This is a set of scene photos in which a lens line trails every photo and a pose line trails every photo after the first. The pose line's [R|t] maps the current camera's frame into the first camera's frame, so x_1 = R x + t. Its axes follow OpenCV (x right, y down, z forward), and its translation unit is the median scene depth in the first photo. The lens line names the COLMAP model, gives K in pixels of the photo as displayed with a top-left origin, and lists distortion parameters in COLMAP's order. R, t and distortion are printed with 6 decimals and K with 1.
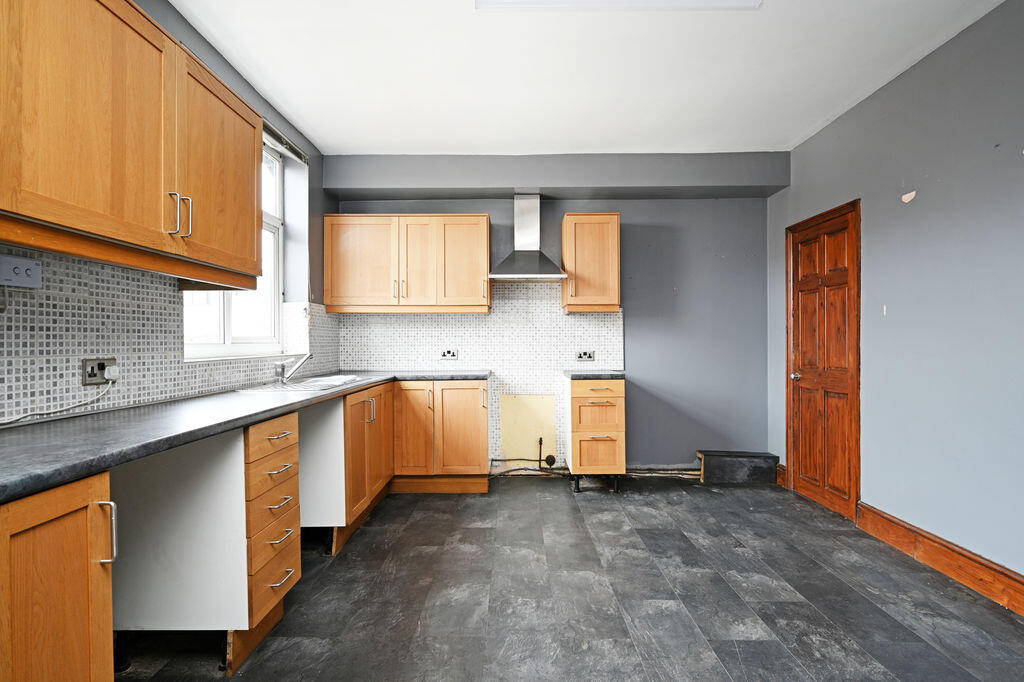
lens RADIAL K [[532.8, 0, 512.2], [0, 532.8, 345.3], [0, 0, 1]] dist [0.002543, -0.000747]
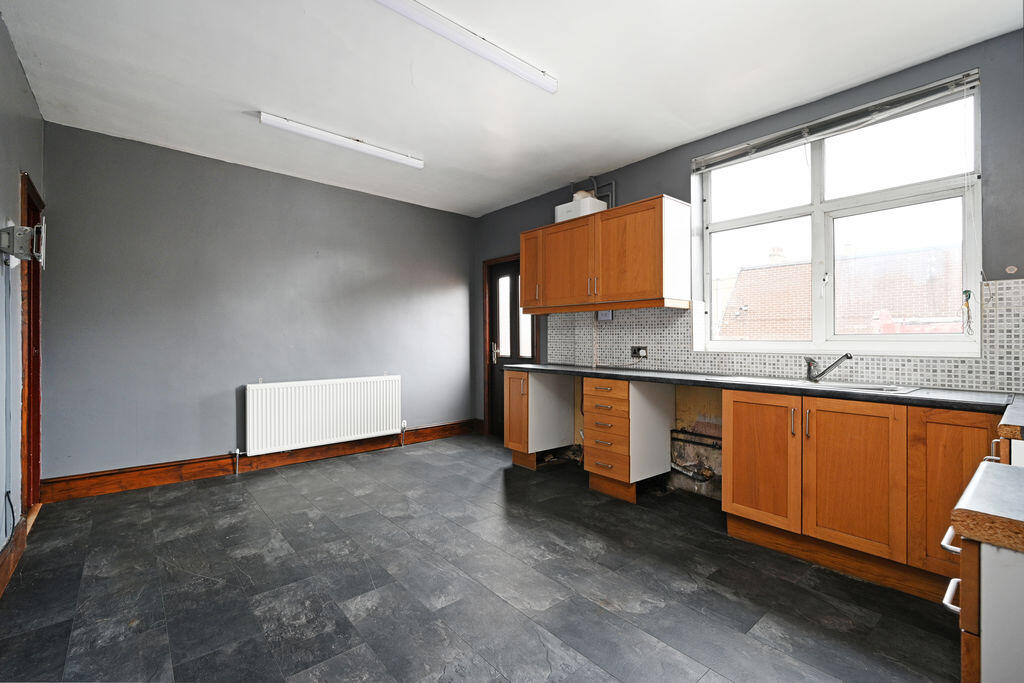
lens RADIAL K [[447.1, 0, 508.1], [0, 447.1, 337.2], [0, 0, 1]] dist [0.002399, 0.000735]
pose [[-0.760811, -0.004243, -0.648960, 0.460661], [-0.006416, 0.999979, 0.000984, -0.006156], [0.648942, 0.004913, -0.760822, 1.067387]]
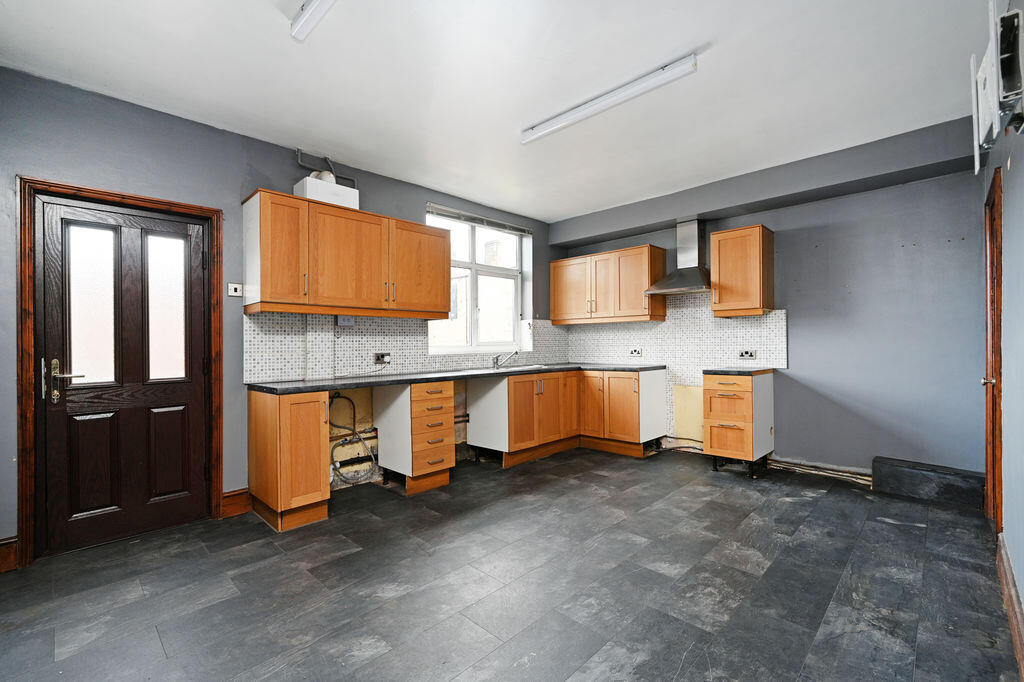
lens RADIAL K [[447.1, 0, 509.0], [0, 447.1, 343.3], [0, 0, 1]] dist [0.002399, 0.000735]
pose [[0.717556, -0.008604, -0.696448, 0.524989], [0.006002, 0.999963, -0.006169, -0.001105], [0.696475, 0.000246, 0.717581, -0.021413]]
